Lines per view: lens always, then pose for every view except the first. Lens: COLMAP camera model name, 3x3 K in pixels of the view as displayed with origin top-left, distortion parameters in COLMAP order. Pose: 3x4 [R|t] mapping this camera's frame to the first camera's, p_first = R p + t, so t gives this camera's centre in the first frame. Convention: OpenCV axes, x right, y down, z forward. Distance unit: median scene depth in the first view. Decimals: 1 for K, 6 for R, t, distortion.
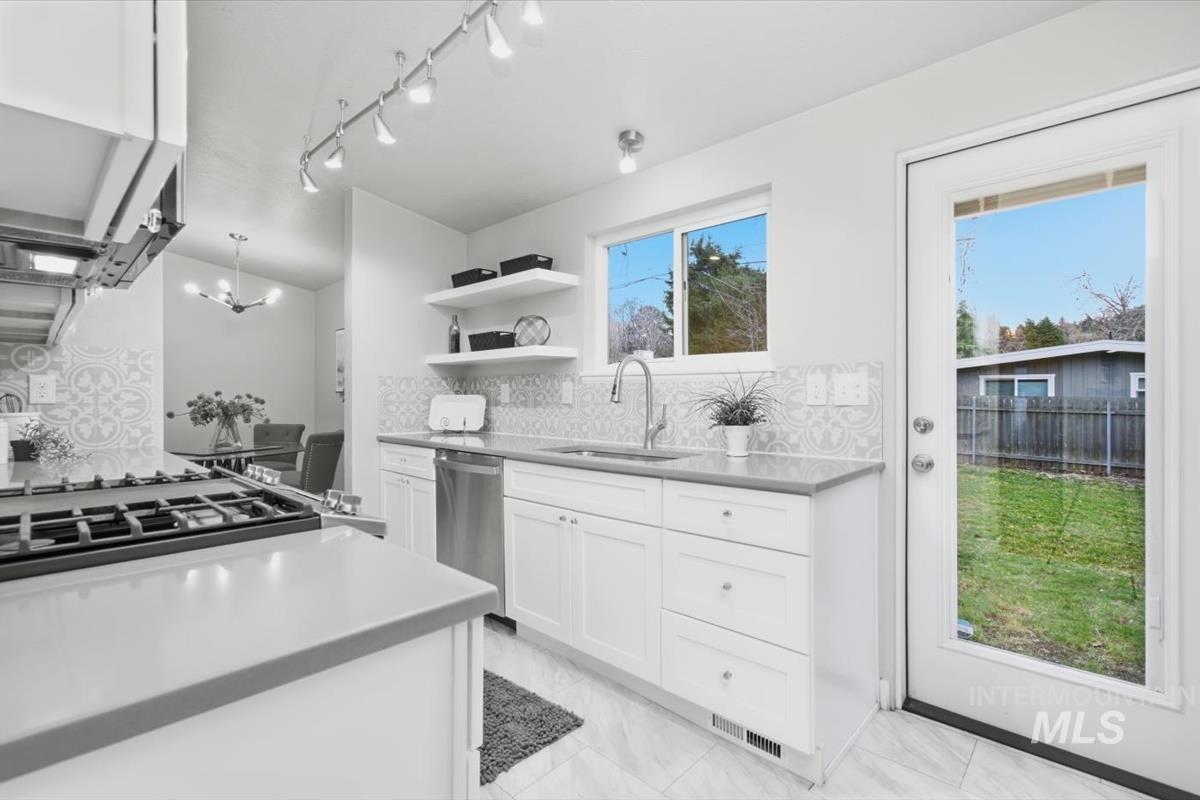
lens RADIAL K [[536.6, 0, 600.0], [0, 536.6, 400.0], [0, 0, 1]] dist [0.002598, 0.000058]
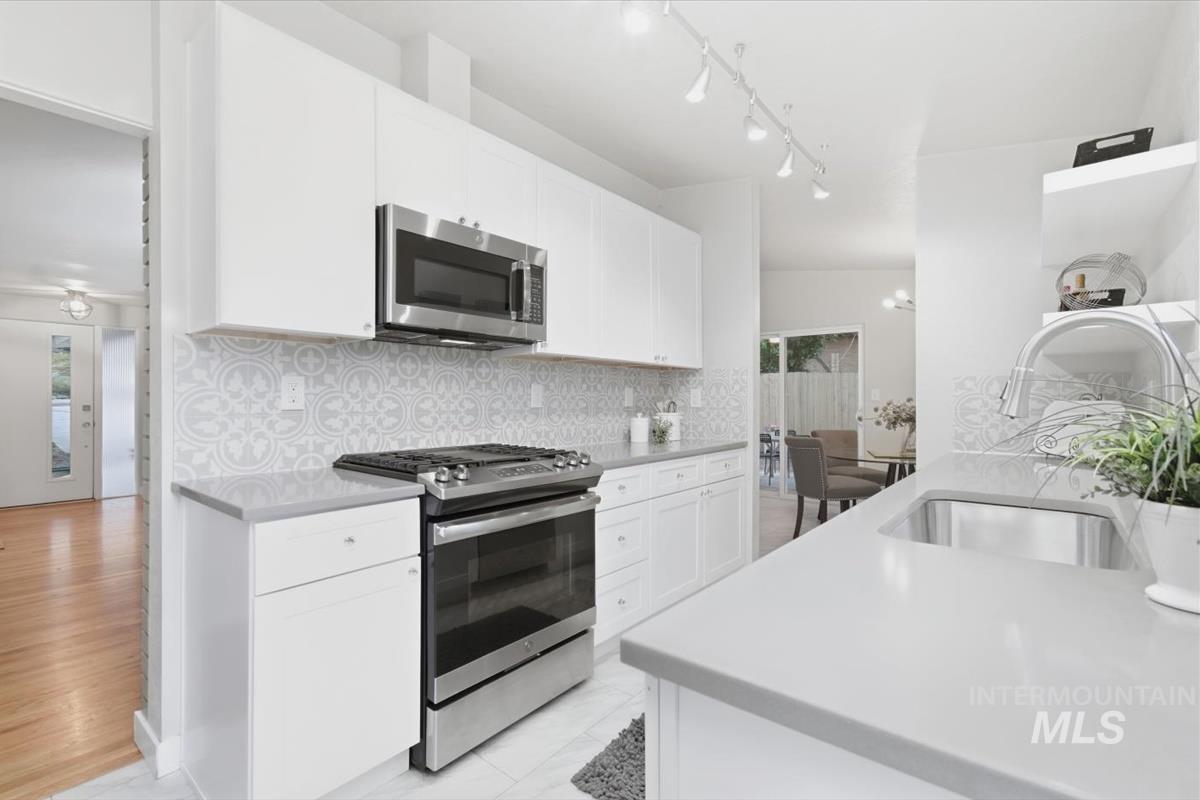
lens RADIAL K [[536.6, 0, 600.0], [0, 536.6, 400.0], [0, 0, 1]] dist [0.002598, 0.000058]
pose [[0.059110, -0.007145, -0.998226, 0.484761], [-0.007845, 0.999940, -0.007622, 0.001484], [0.998221, 0.008282, 0.059050, 0.569040]]
